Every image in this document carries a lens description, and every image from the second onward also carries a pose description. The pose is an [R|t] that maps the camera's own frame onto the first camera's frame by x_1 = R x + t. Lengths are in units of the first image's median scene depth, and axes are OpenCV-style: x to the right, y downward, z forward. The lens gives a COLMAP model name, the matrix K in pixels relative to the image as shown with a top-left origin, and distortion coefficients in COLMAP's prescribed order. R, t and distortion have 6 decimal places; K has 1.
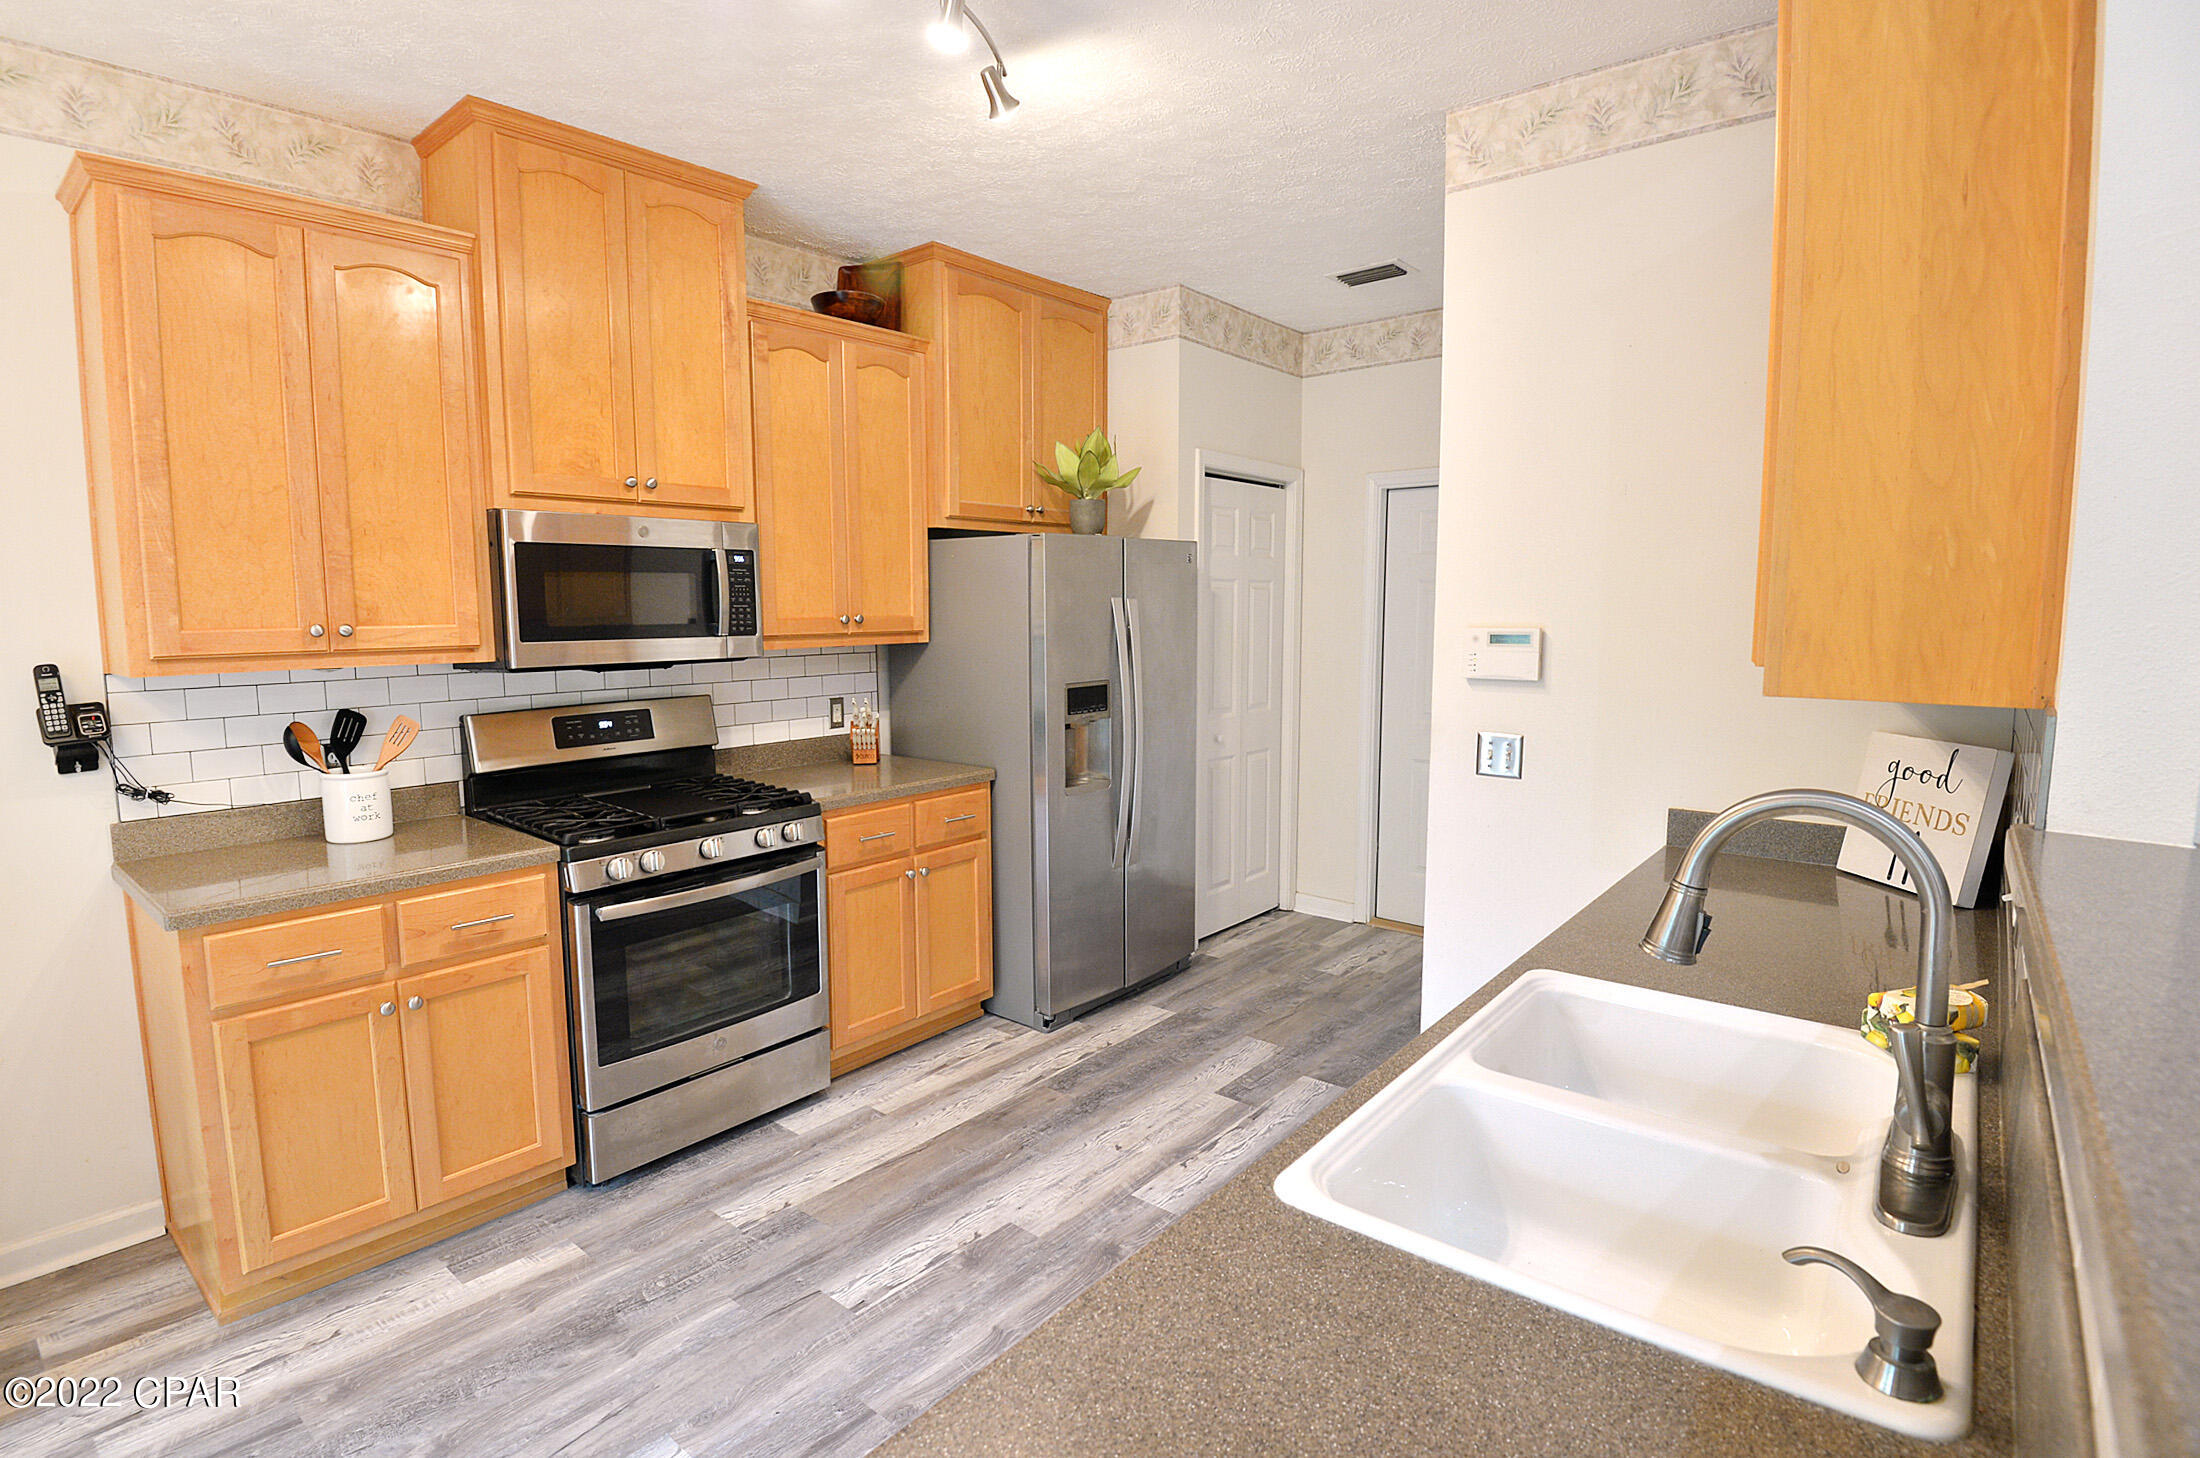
lens RADIAL K [[1080.5, 0, 1052.2], [0, 1080.5, 728.0], [0, 0, 1]] dist [-0.005244, -0.031280]
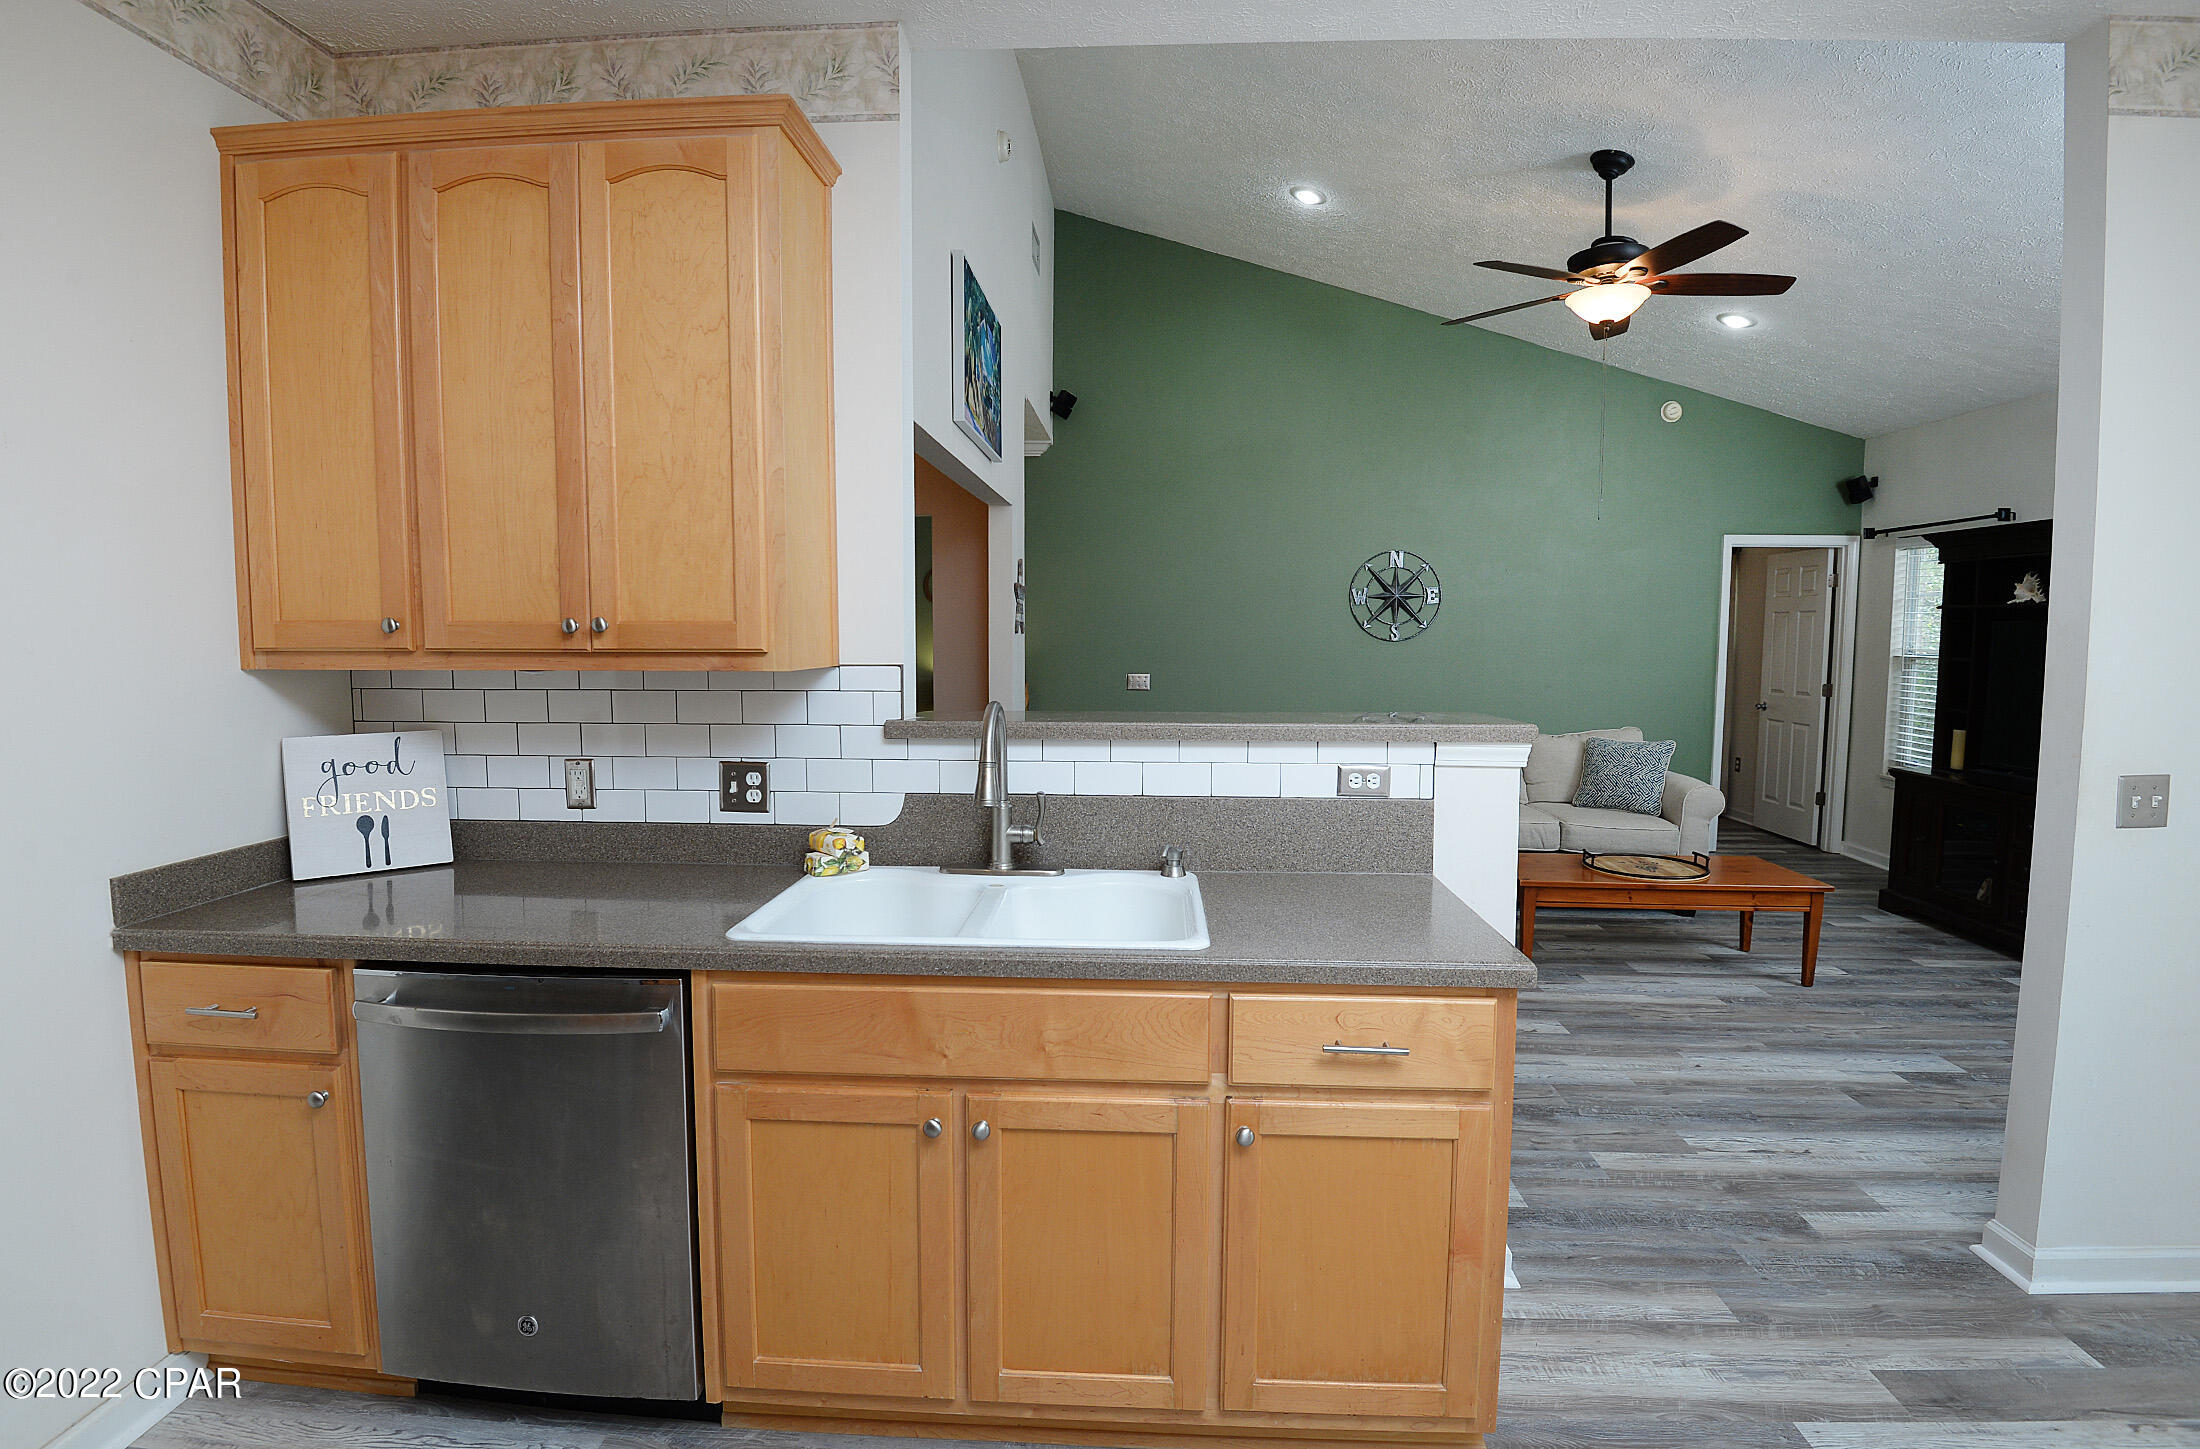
lens RADIAL K [[1062.1, 0, 1100.0], [0, 1062.1, 724.5], [0, 0, 1]] dist [-0.043178, -0.000607]
pose [[-0.607160, -0.061011, 0.792234, -0.372437], [0.093202, 0.984696, 0.147262, -0.065492], [-0.789094, 0.163250, -0.592182, 0.780052]]
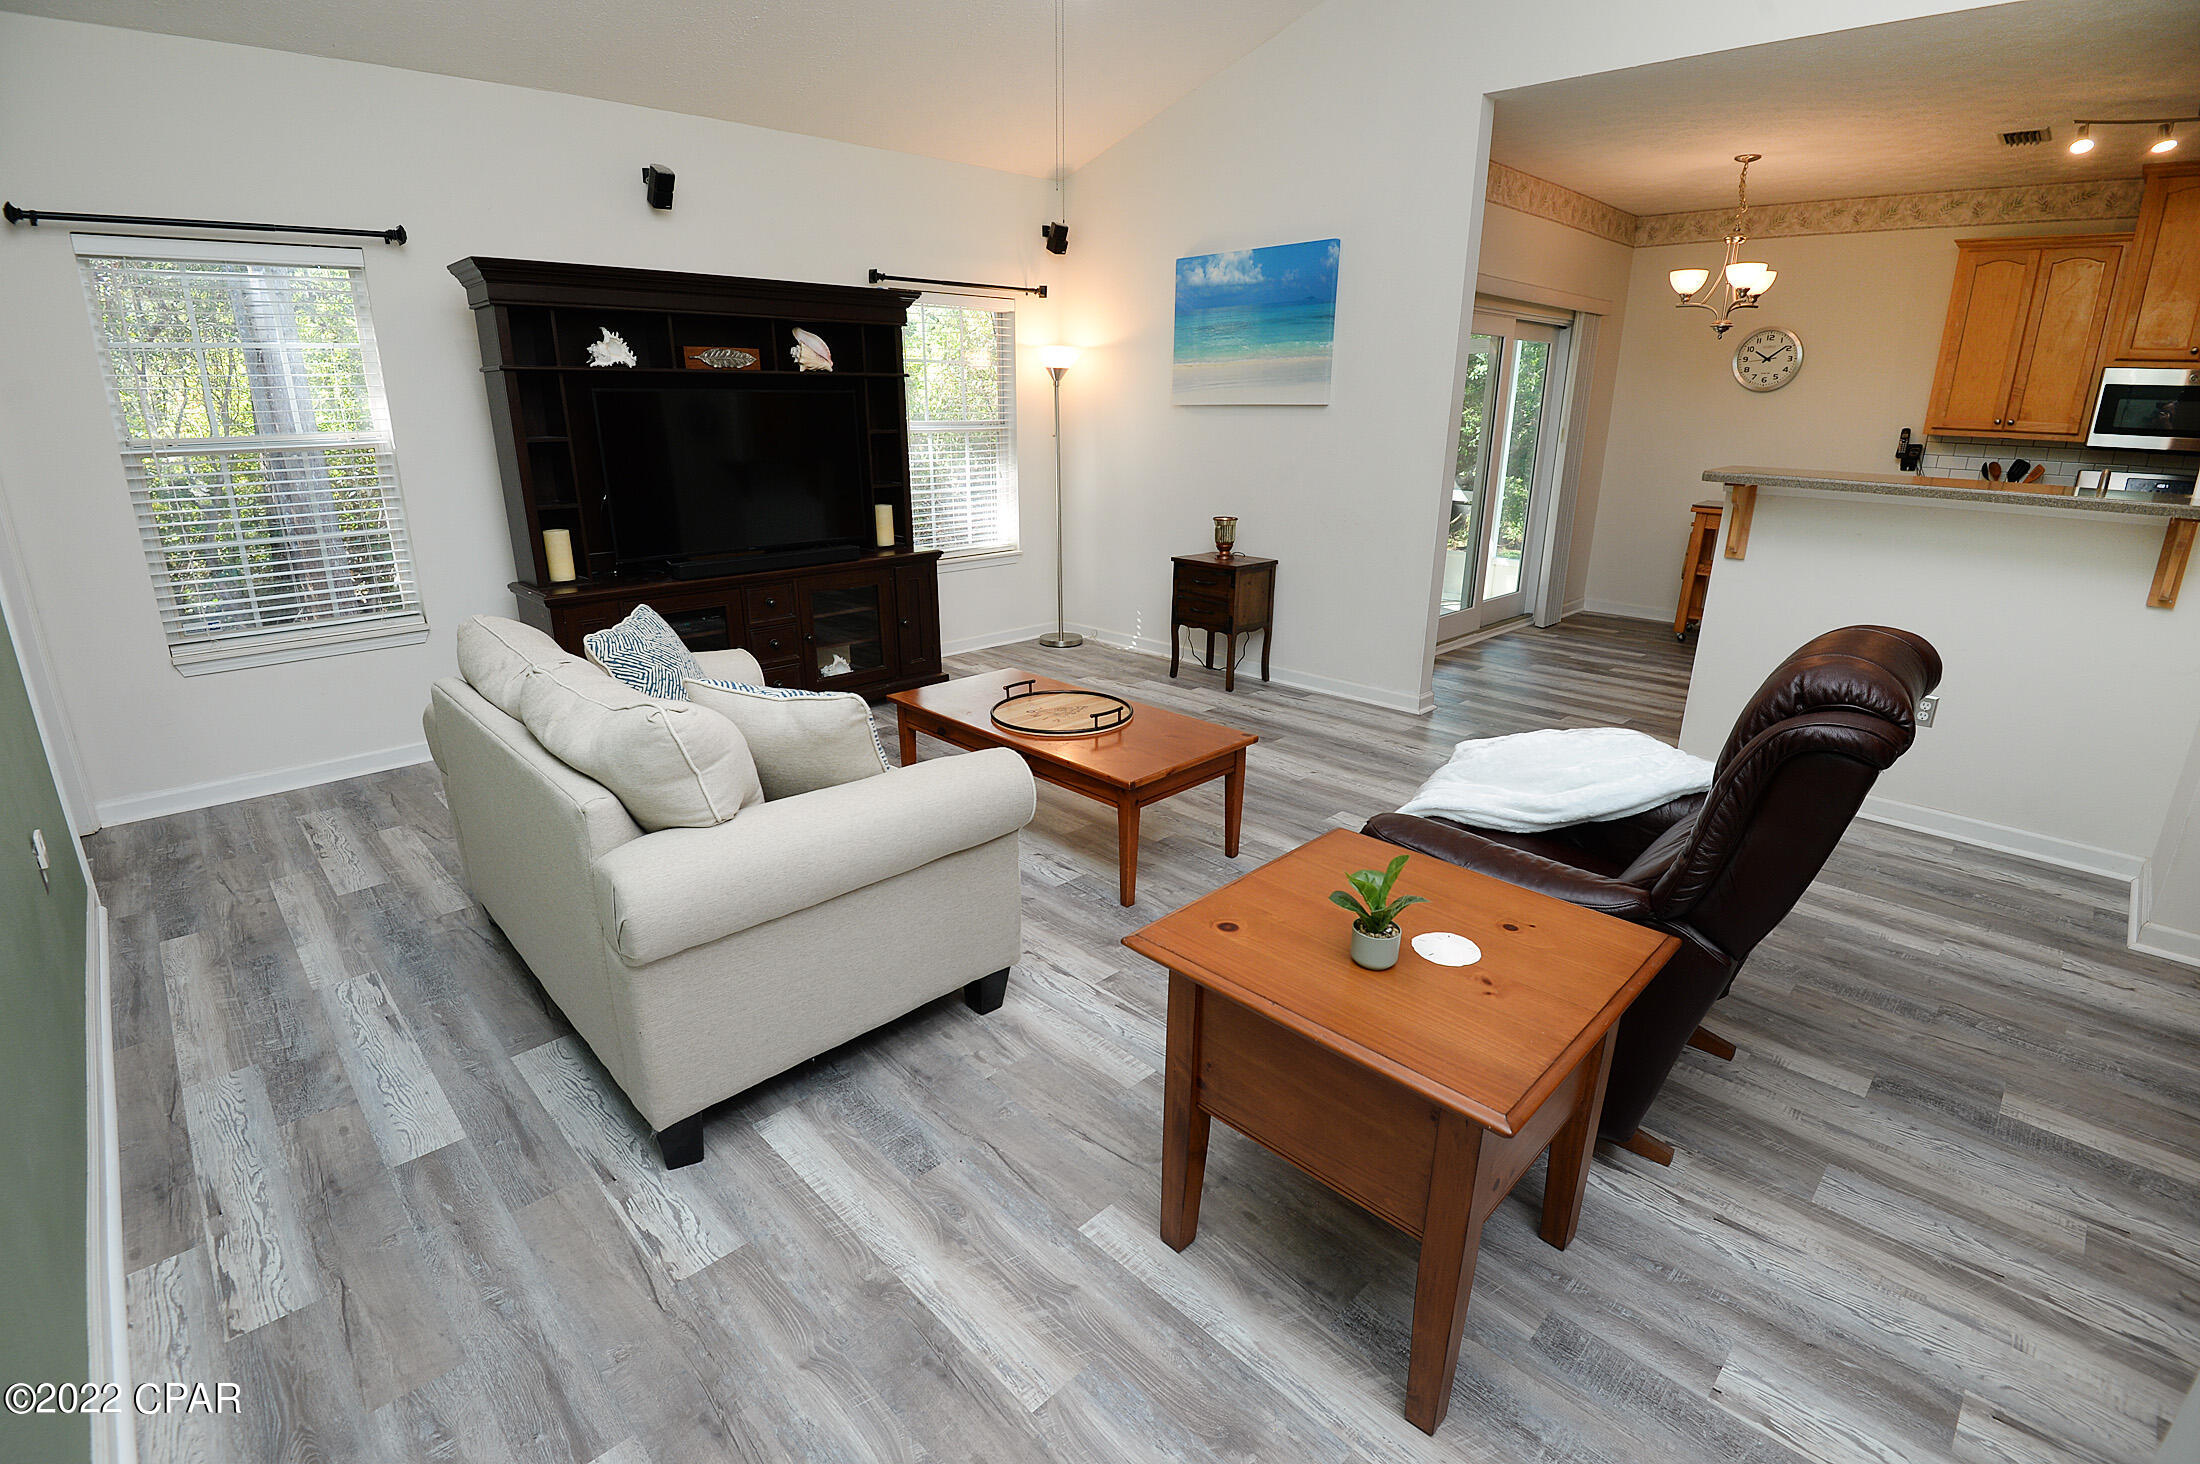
lens RADIAL K [[1017.3, 0, 1094.2], [0, 1017.3, 737.5], [0, 0, 1]] dist [-0.011576, -0.020880]
pose [[-0.087205, 0.316799, -0.944475, 1.639059], [-0.116523, 0.938336, 0.325498, 0.086799], [0.989352, 0.138438, -0.044913, -0.750395]]
